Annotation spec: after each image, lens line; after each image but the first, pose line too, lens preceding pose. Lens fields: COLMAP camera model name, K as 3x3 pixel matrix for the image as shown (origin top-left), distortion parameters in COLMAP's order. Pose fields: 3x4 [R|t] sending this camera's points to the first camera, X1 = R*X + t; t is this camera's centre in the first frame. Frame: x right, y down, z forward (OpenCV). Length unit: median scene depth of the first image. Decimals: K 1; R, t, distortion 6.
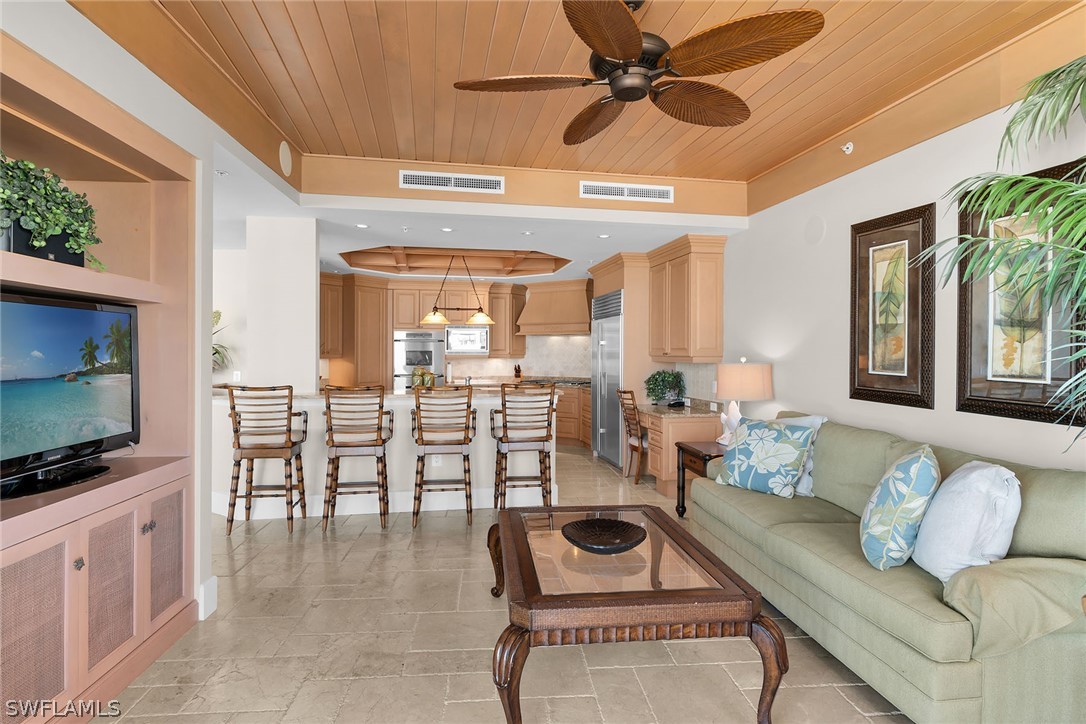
lens RADIAL K [[569.0, 0, 546.3], [0, 569.0, 356.5], [0, 0, 1]] dist [0.002347, 0.000520]
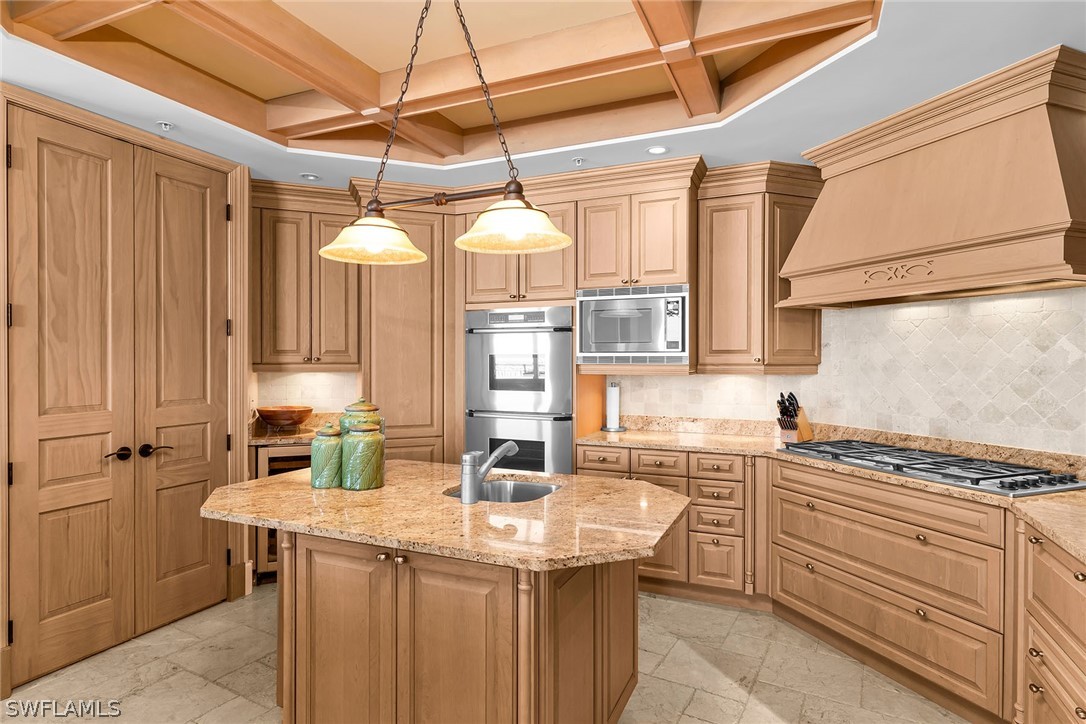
lens RADIAL K [[569.0, 0, 546.3], [0, 569.0, 356.5], [0, 0, 1]] dist [0.002347, 0.000520]
pose [[0.811949, -0.001744, -0.583725, 0.051991], [-0.004048, 0.999955, -0.008619, -0.006796], [0.583714, 0.009361, 0.811905, 0.967605]]
